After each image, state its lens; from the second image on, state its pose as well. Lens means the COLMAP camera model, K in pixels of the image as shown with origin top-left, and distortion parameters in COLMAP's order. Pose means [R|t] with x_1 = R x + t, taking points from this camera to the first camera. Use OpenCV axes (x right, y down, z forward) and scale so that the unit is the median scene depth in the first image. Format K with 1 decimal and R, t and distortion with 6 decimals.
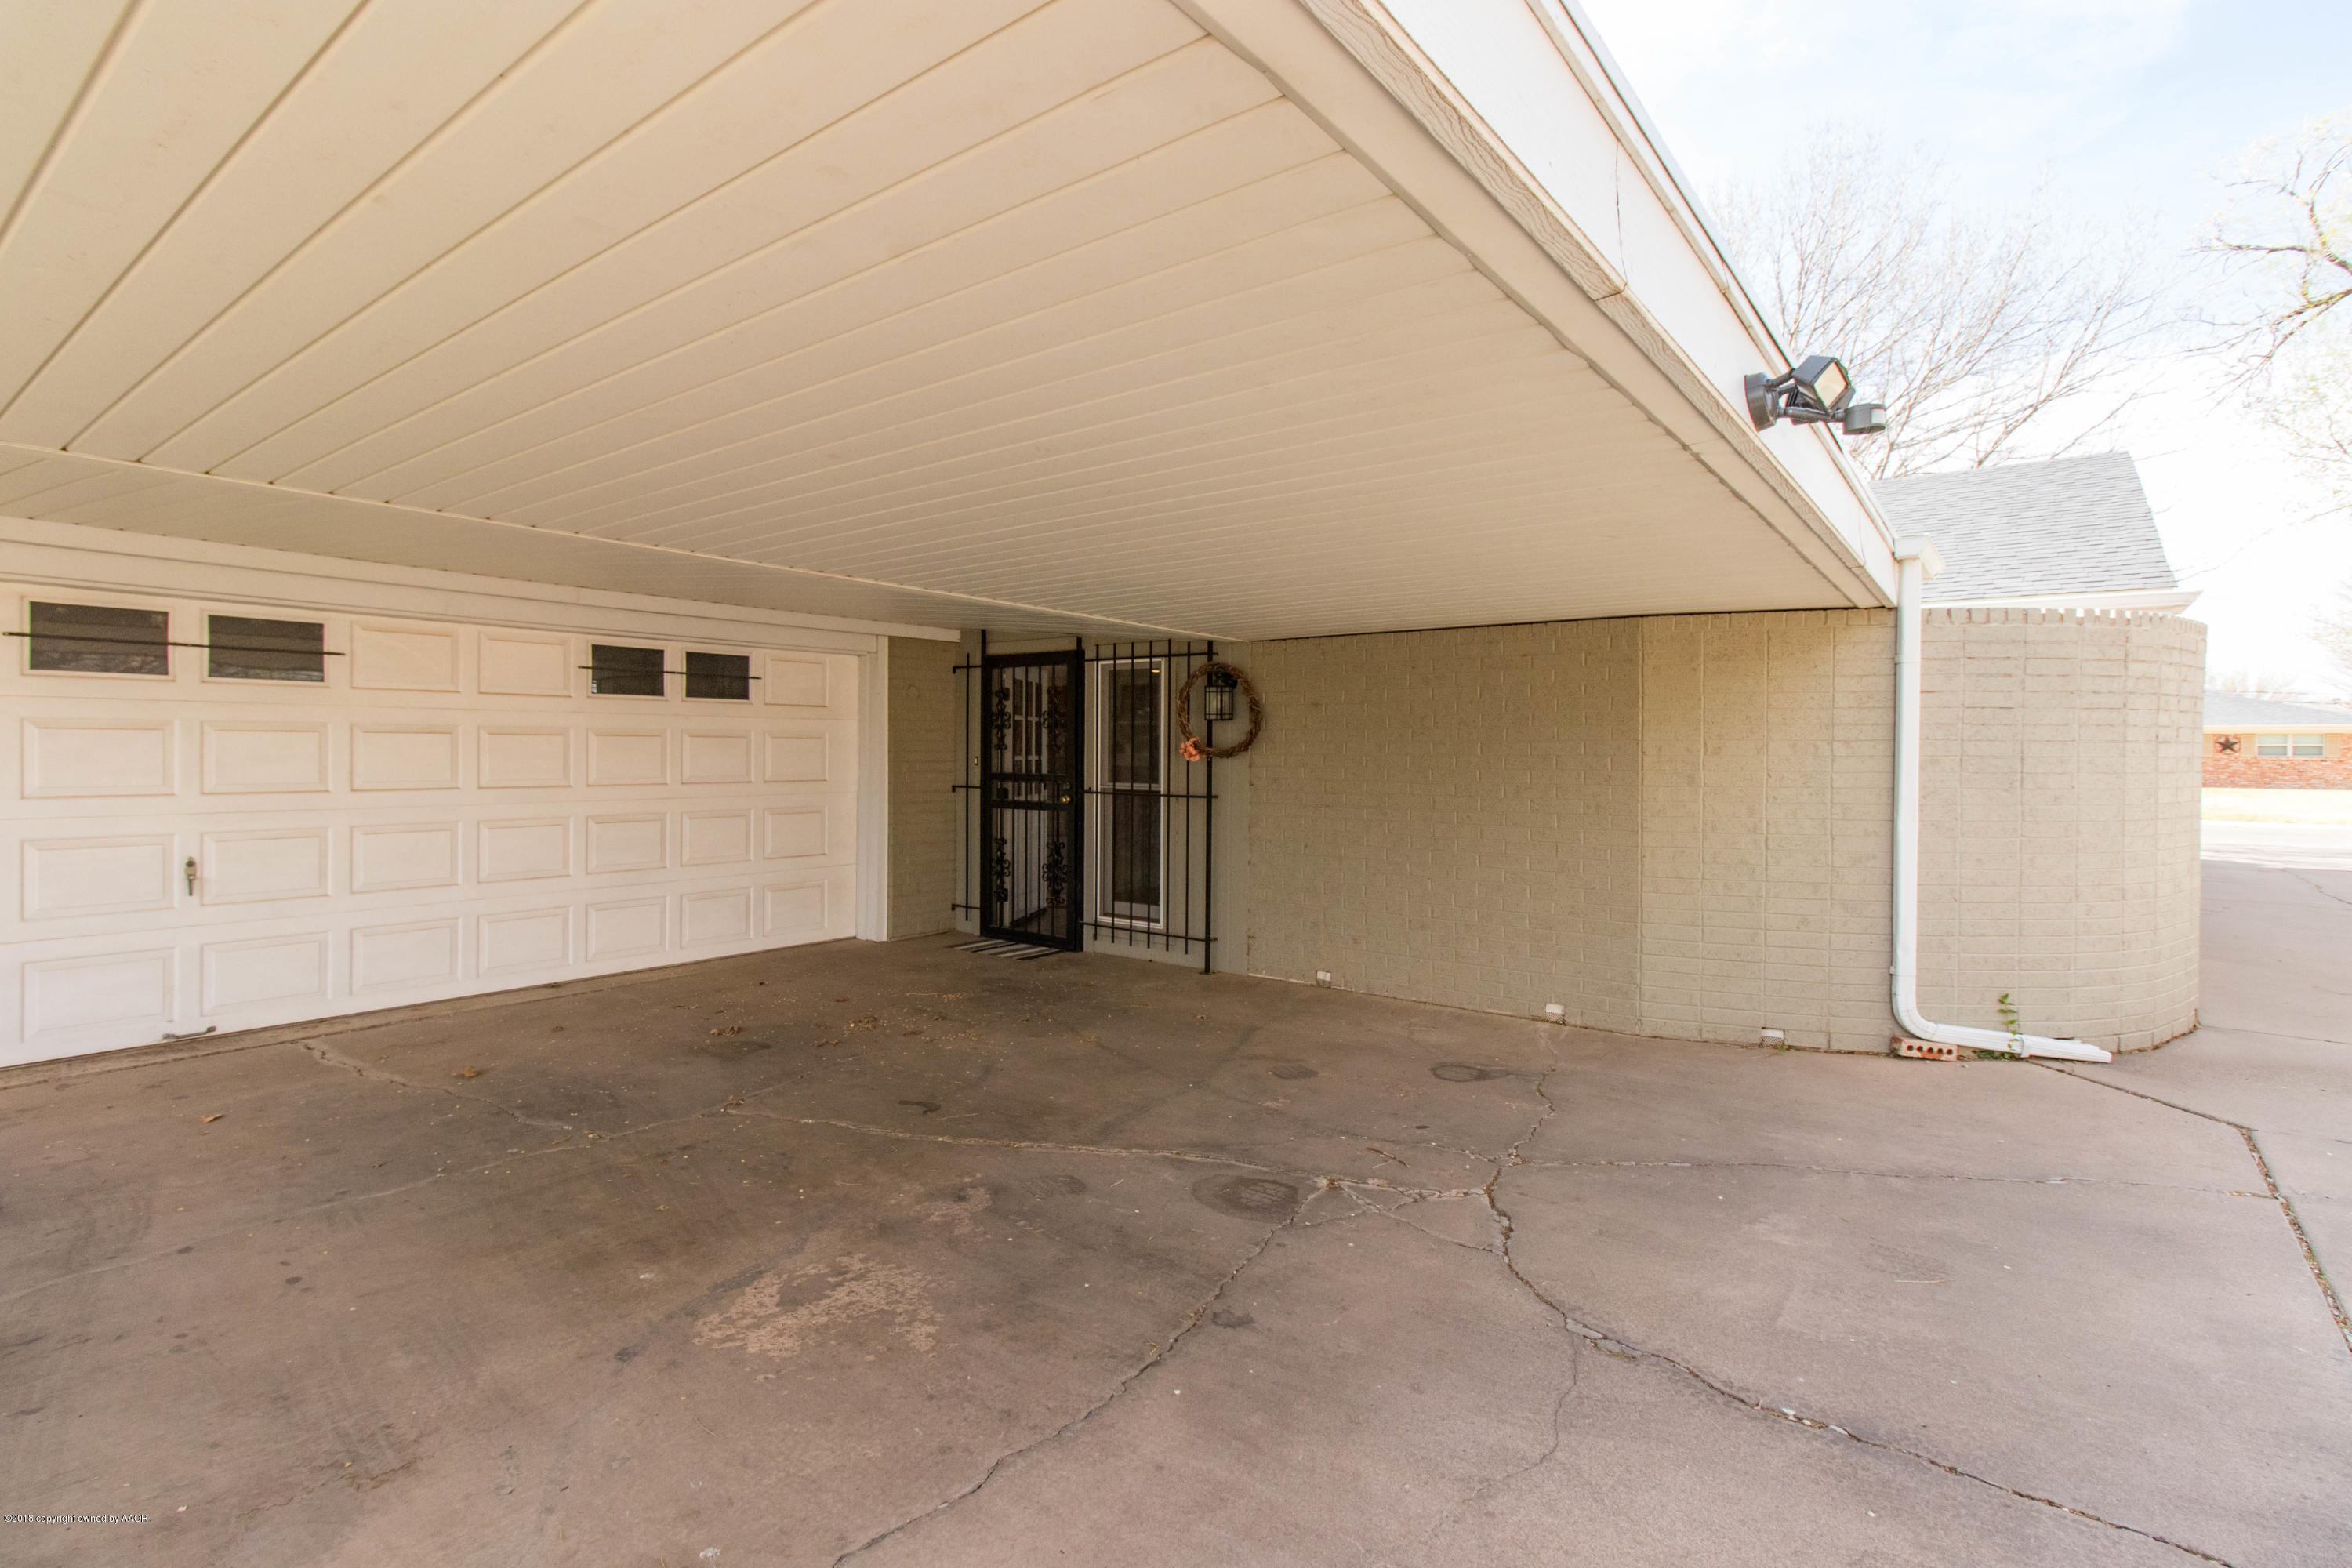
lens RADIAL K [[1069.8, 0, 1162.0], [0, 1069.8, 759.0], [0, 0, 1]] dist [0.002345, 0.000377]
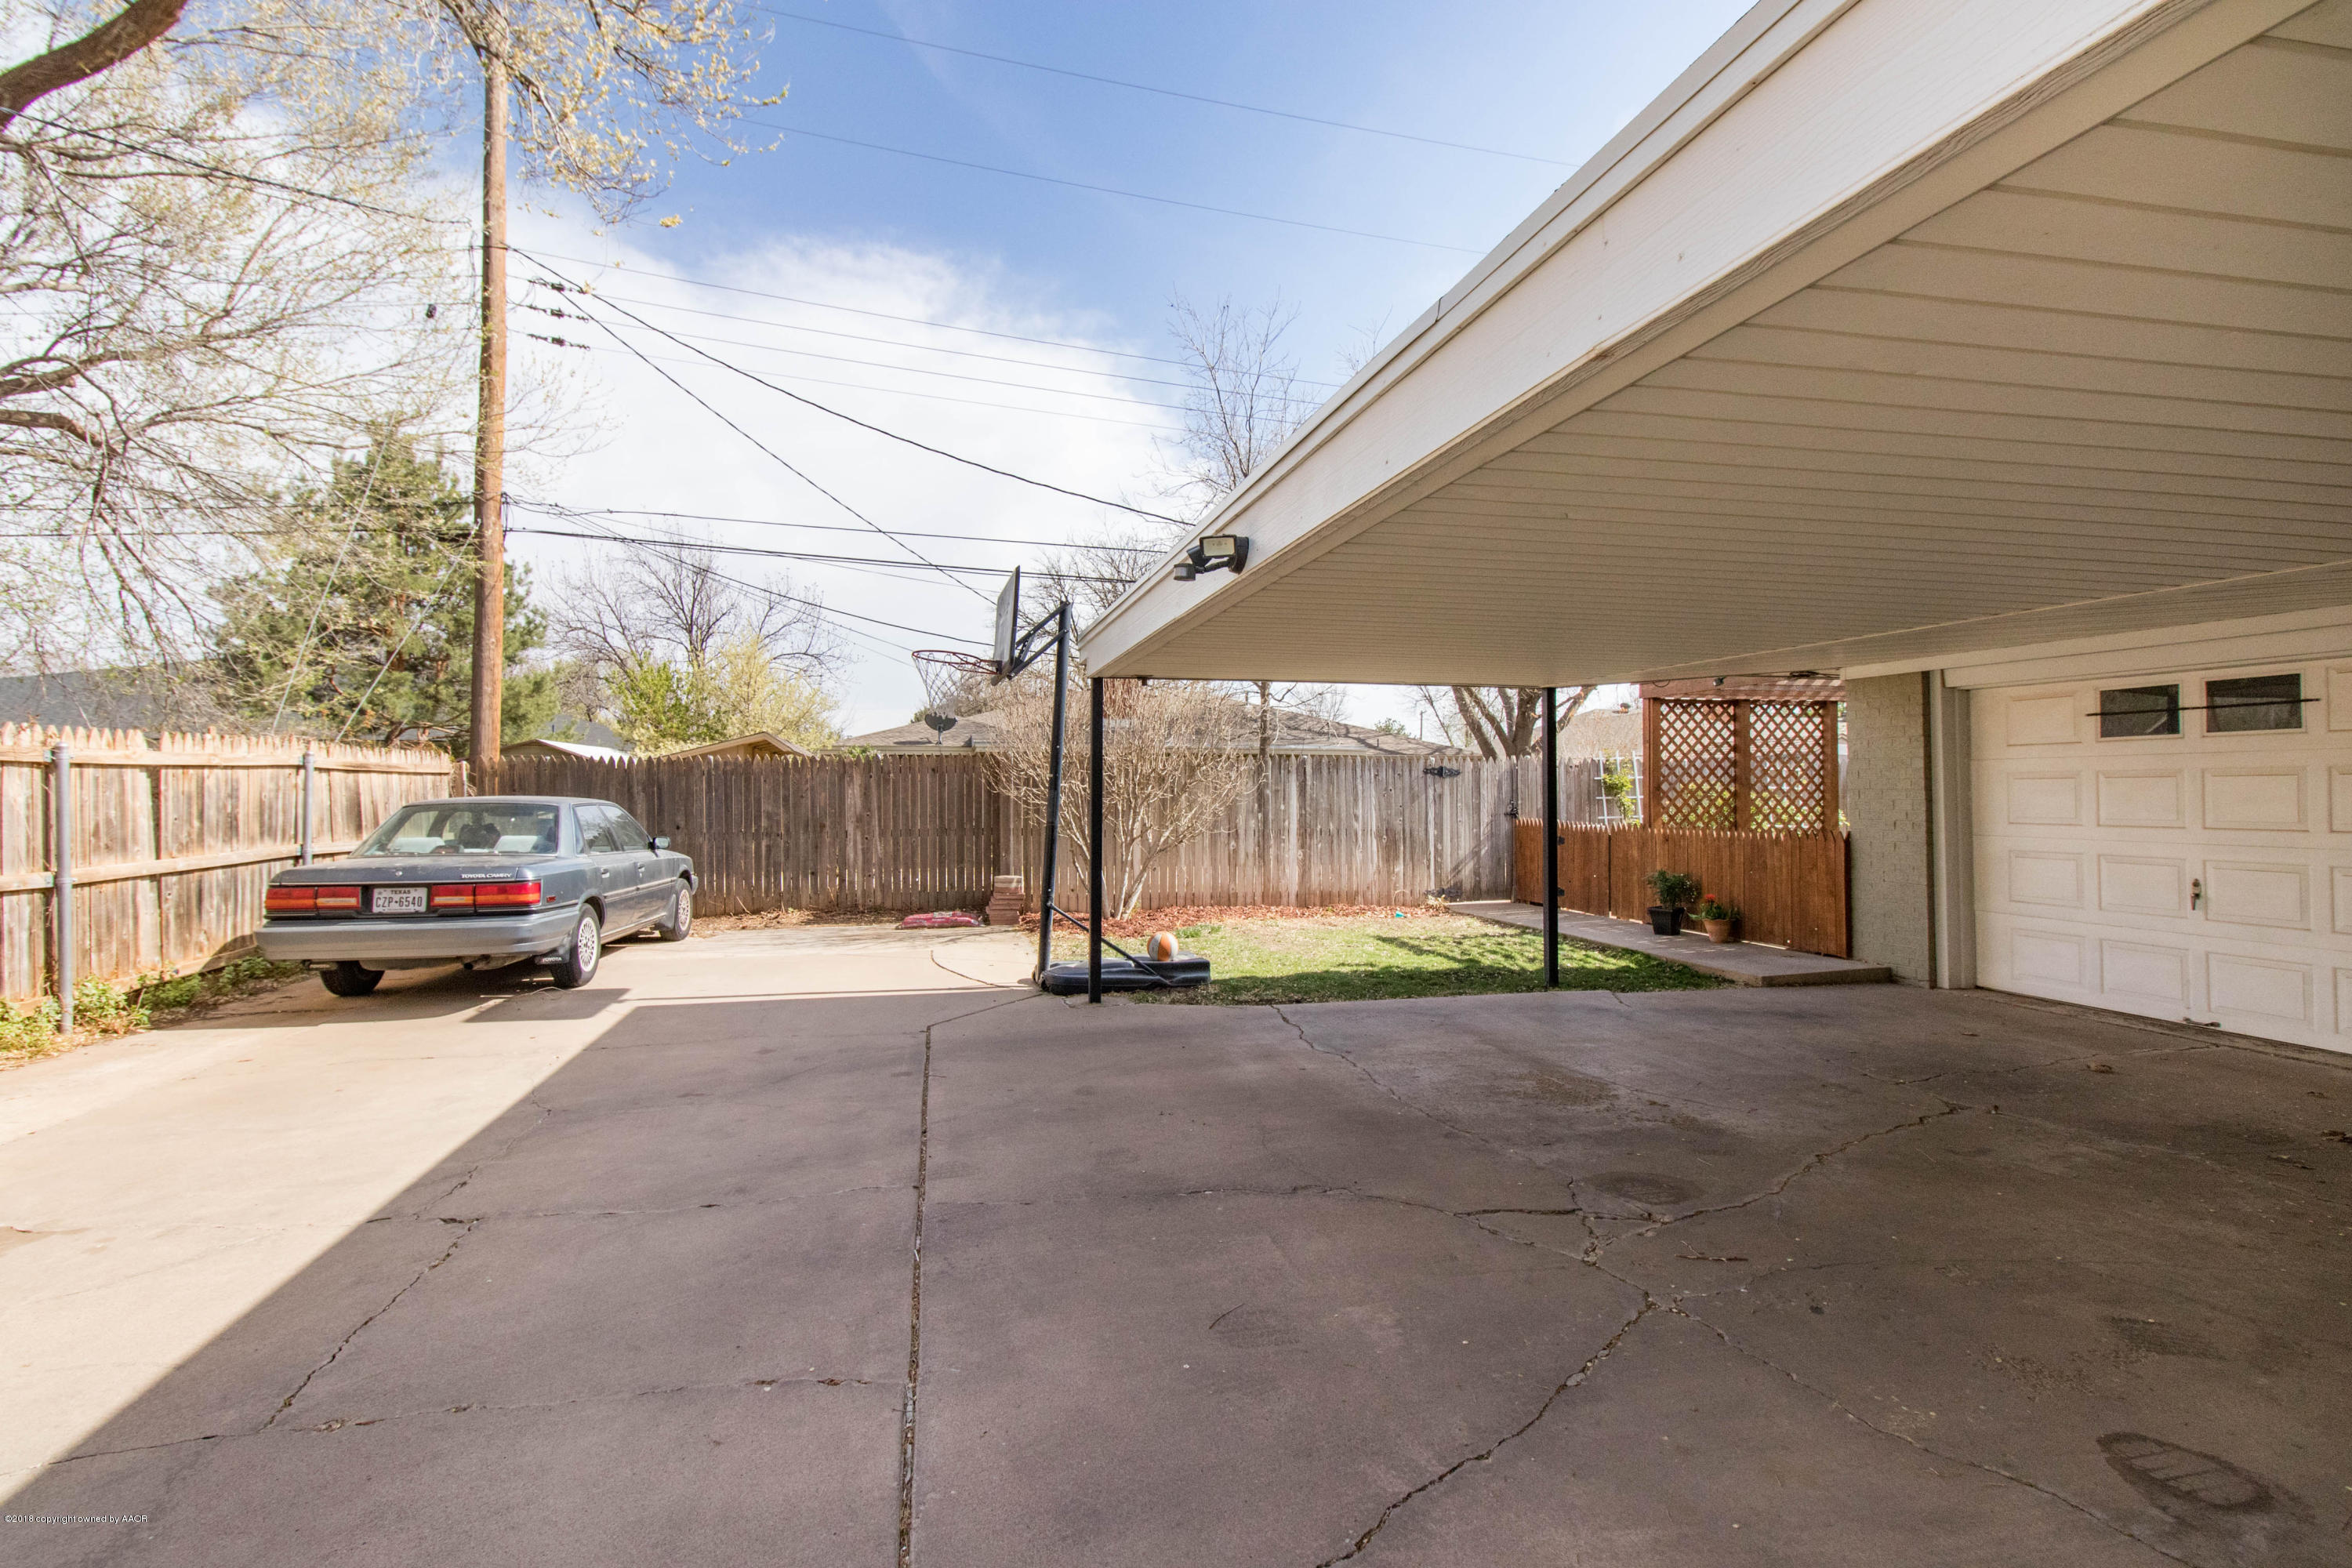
lens RADIAL K [[1101.4, 0, 1166.1], [0, 1101.4, 742.0], [0, 0, 1]] dist [0.001664, 0.000807]
pose [[-0.615969, -0.042042, -0.786647, 0.902667], [-0.010764, 0.998931, -0.044959, 0.004116], [0.787696, -0.019226, -0.615763, 0.916452]]
